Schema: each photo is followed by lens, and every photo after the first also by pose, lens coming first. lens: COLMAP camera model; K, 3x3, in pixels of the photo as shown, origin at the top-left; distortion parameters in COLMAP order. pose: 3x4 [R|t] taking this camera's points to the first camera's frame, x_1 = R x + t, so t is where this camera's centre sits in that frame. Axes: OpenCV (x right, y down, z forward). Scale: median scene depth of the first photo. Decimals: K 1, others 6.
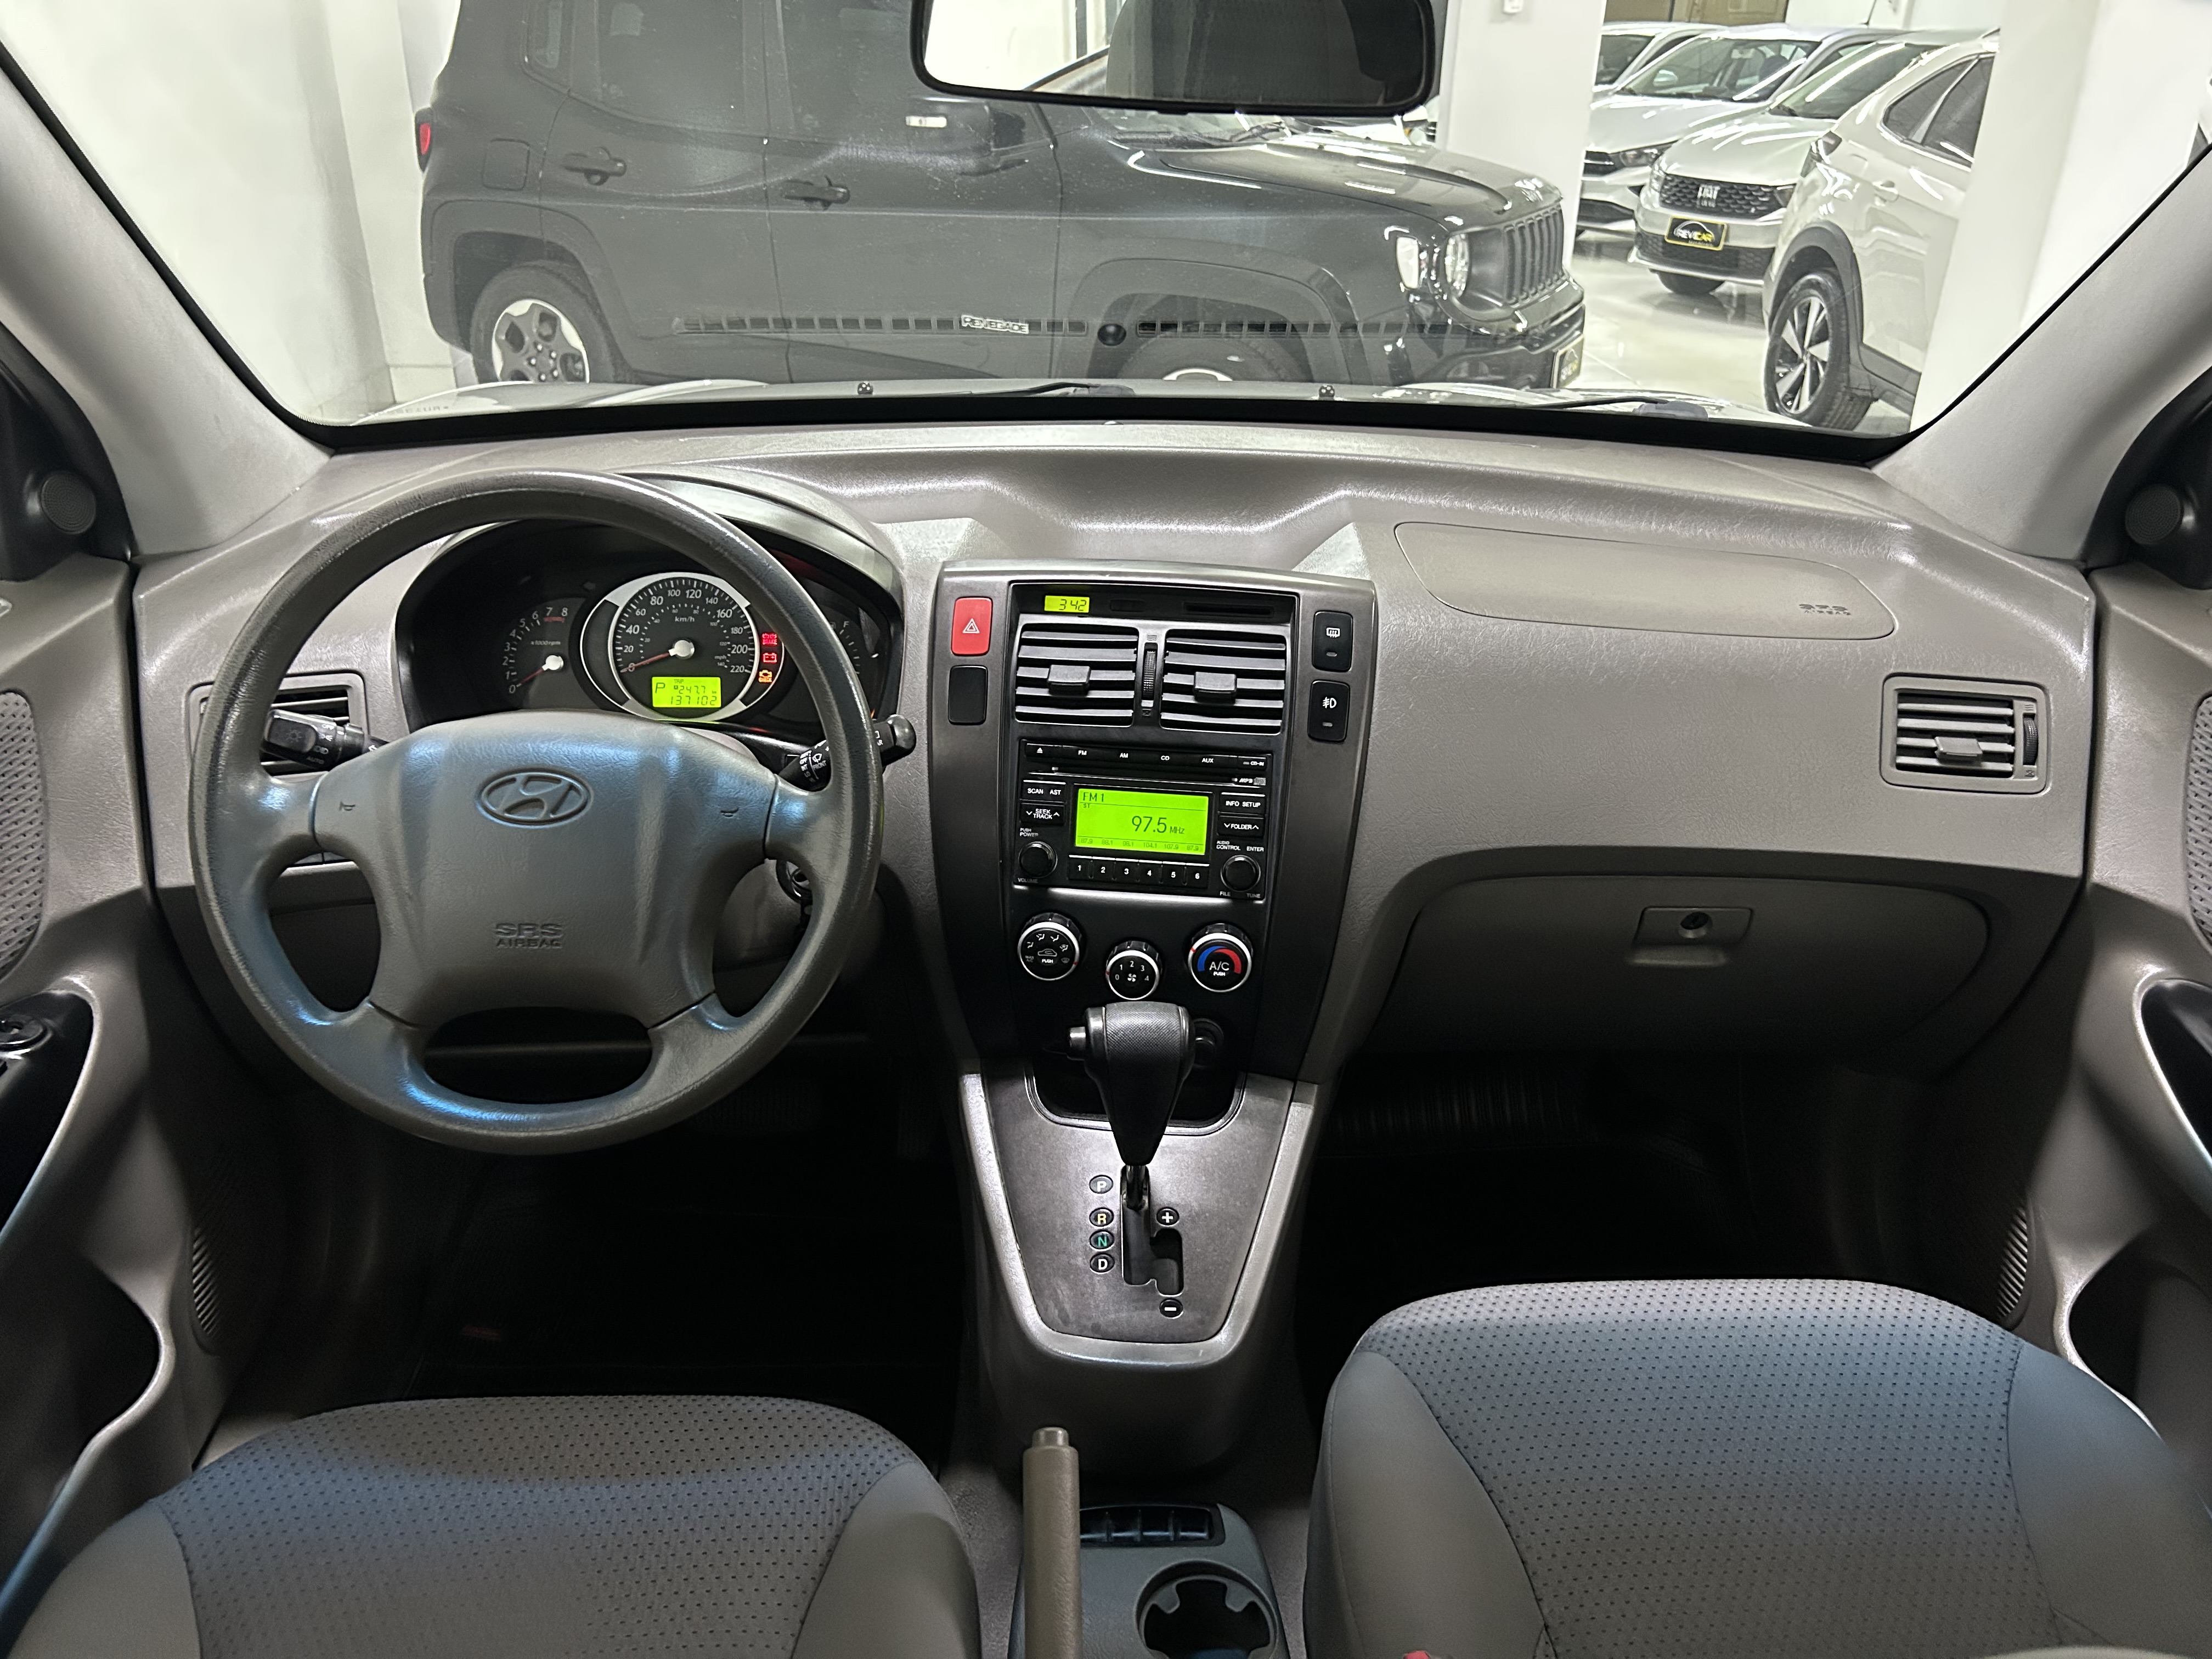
lens RADIAL K [[1662.8, 0, 1111.9], [0, 1662.8, 845.6], [0, 0, 1]] dist [0.081702, -0.119520]
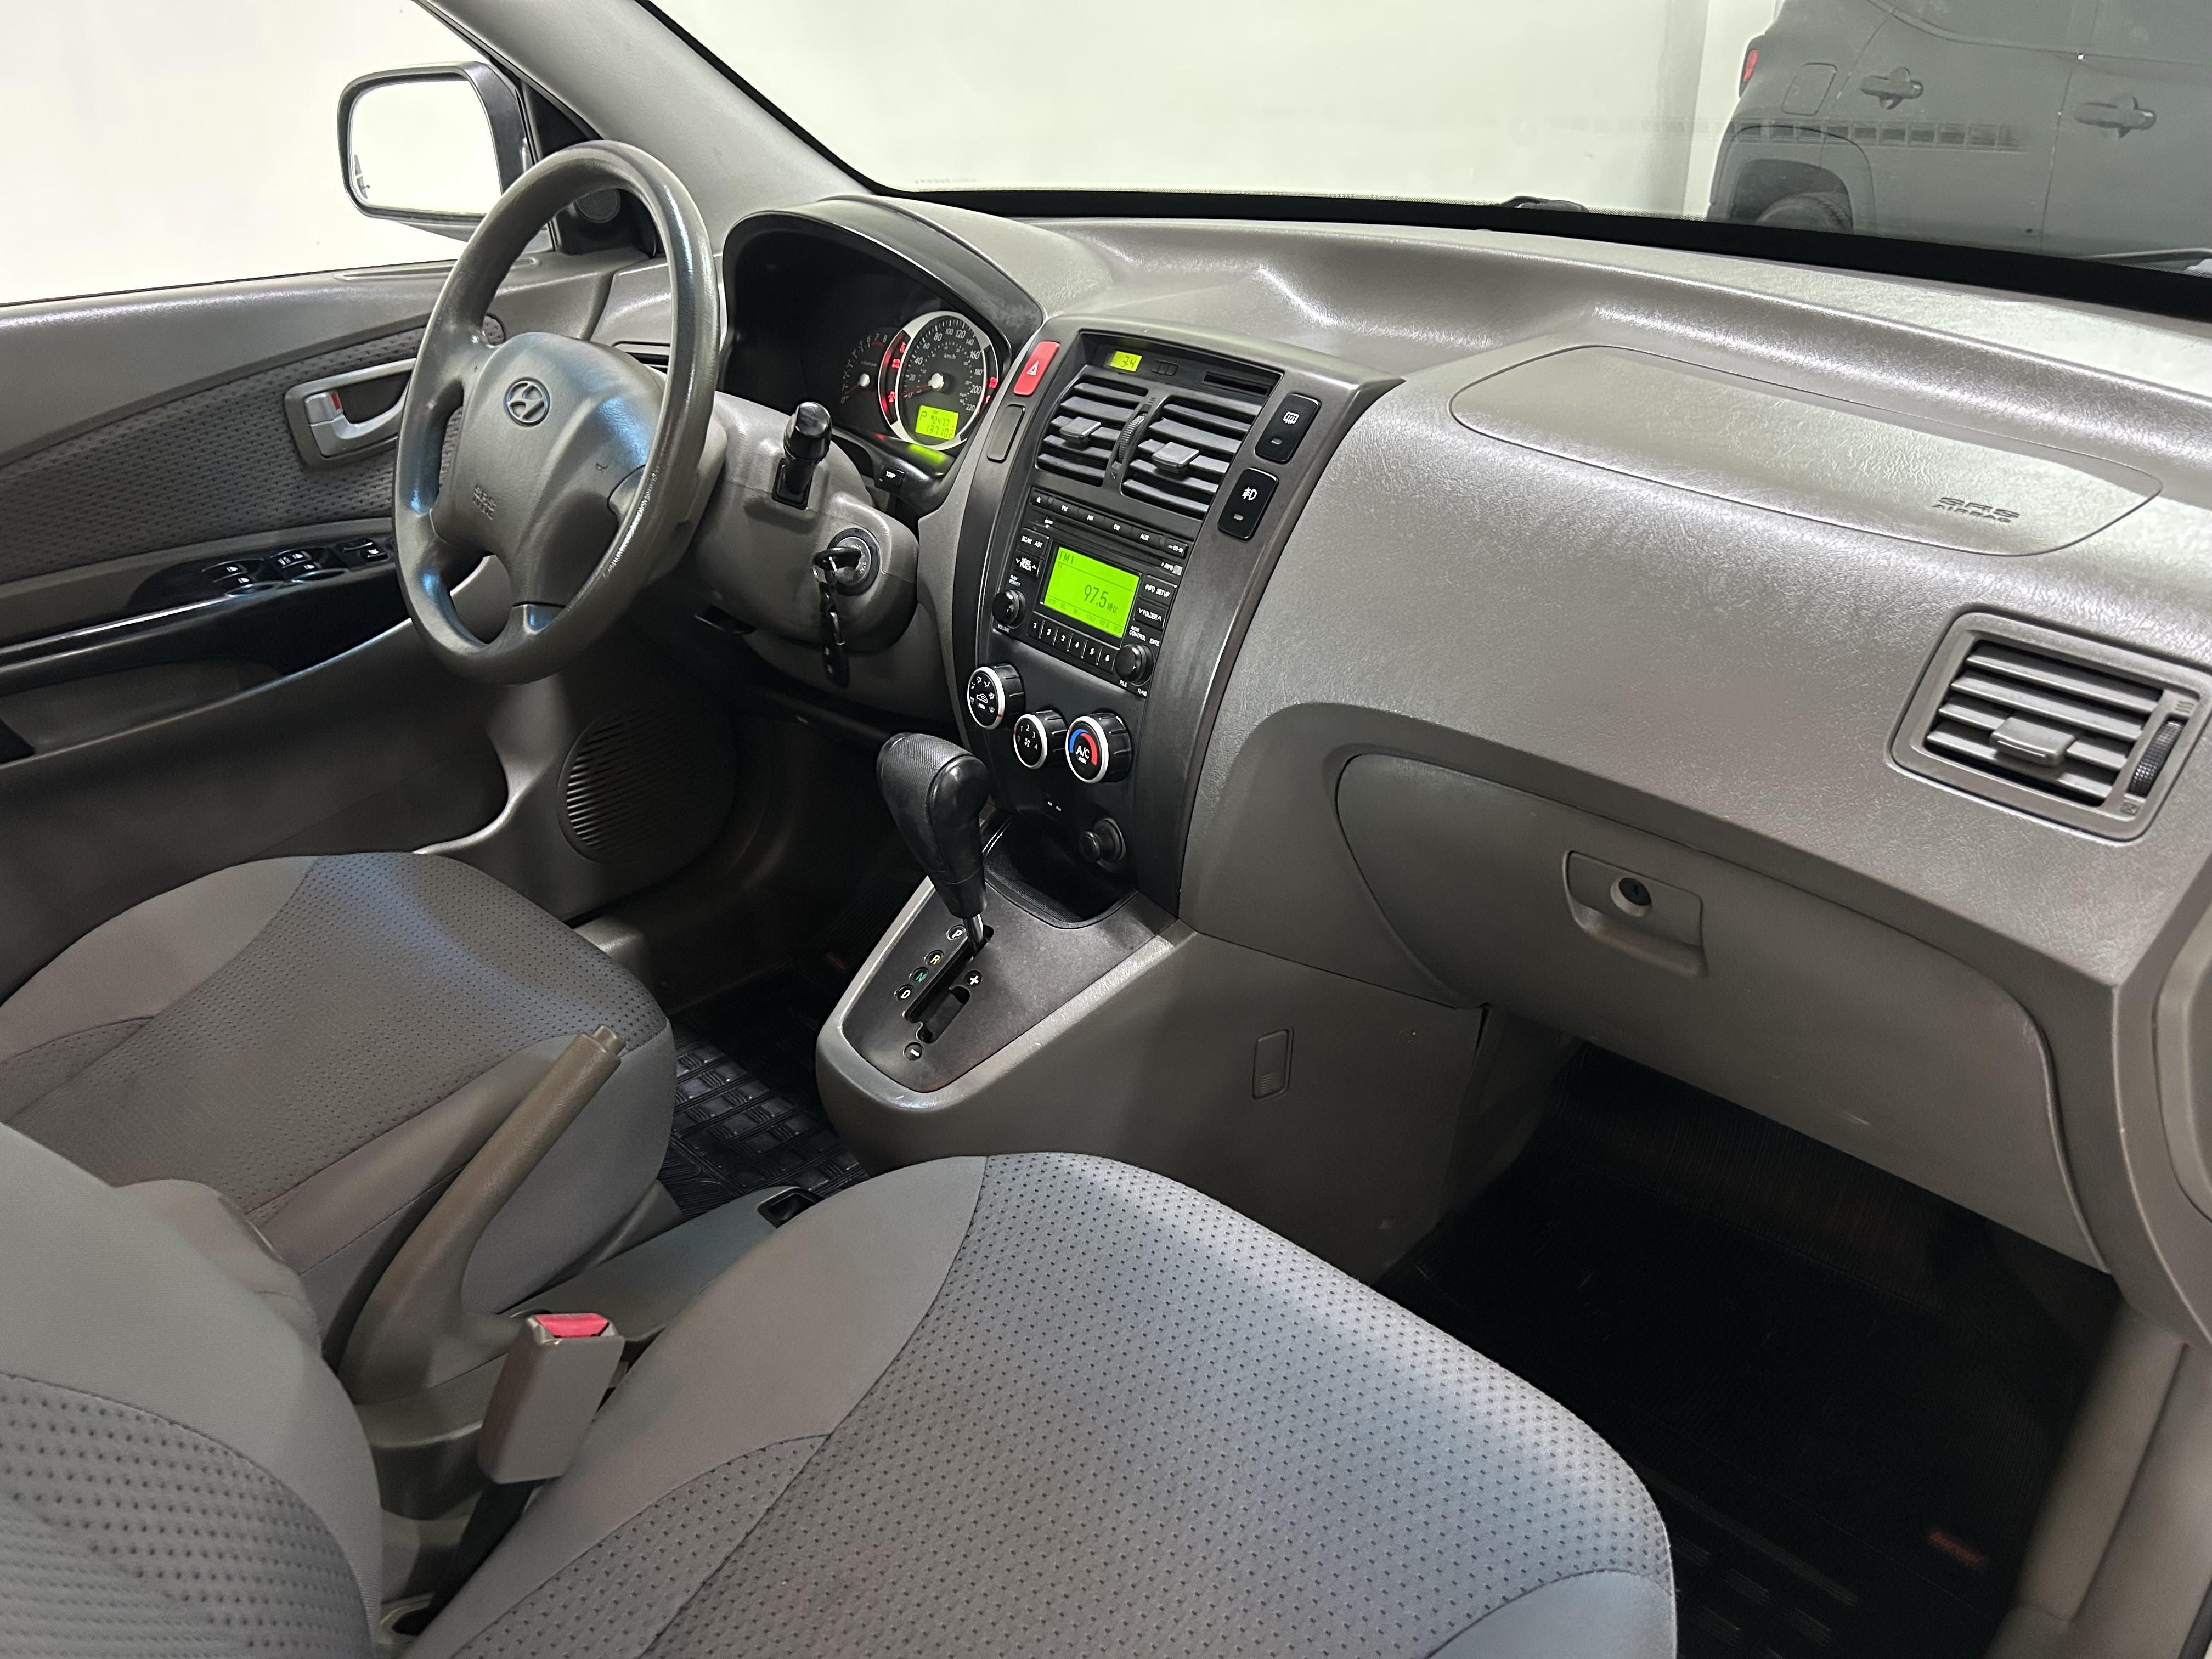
lens RADIAL K [[1662.8, 0, 1111.9], [0, 1662.8, 845.6], [0, 0, 1]] dist [0.081702, -0.119520]
pose [[0.679989, 0.299103, -0.669442, 0.704560], [-0.290874, 0.948138, 0.128166, -0.002264], [0.673058, 0.107572, 0.731725, 0.325423]]
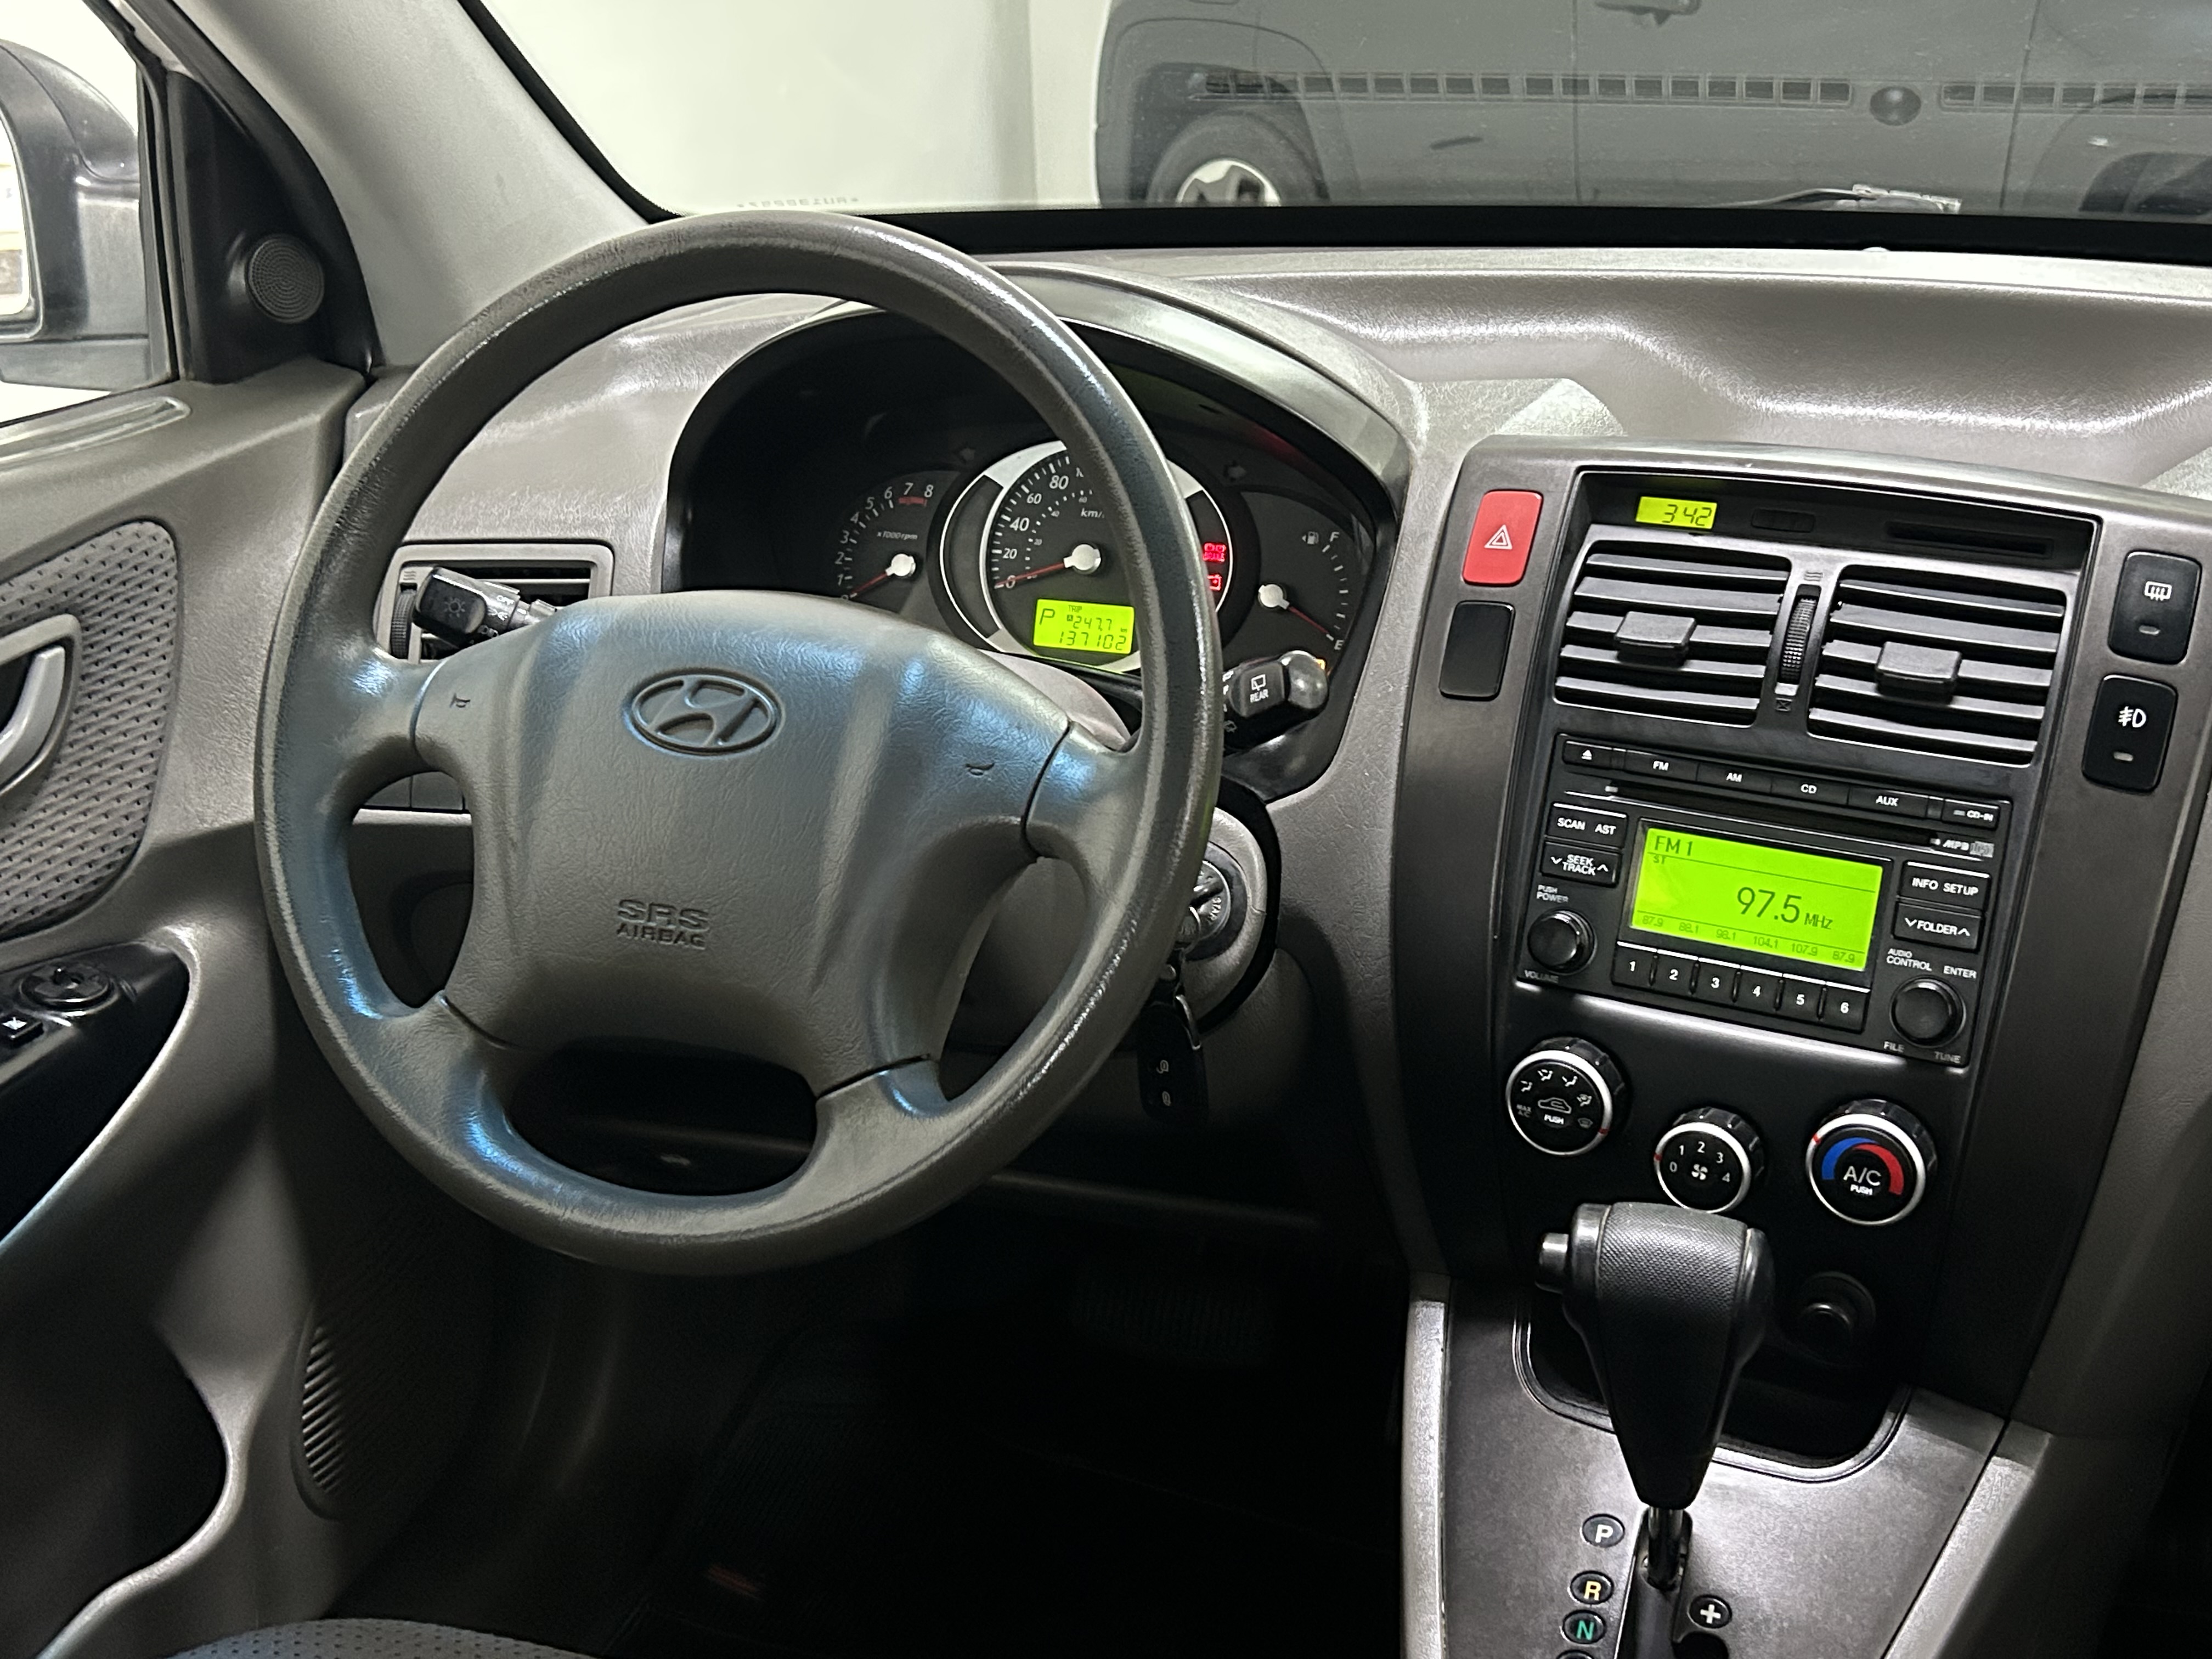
lens RADIAL K [[2510.8, 0, 1142.3], [0, 2510.8, 840.9], [0, 0, 1]] dist [0.217637, -0.672617]
pose [[0.928696, 0.109445, -0.354325, 0.127206], [-0.133510, 0.990065, -0.044120, 0.031760], [0.345976, 0.088280, 0.934081, 0.124267]]
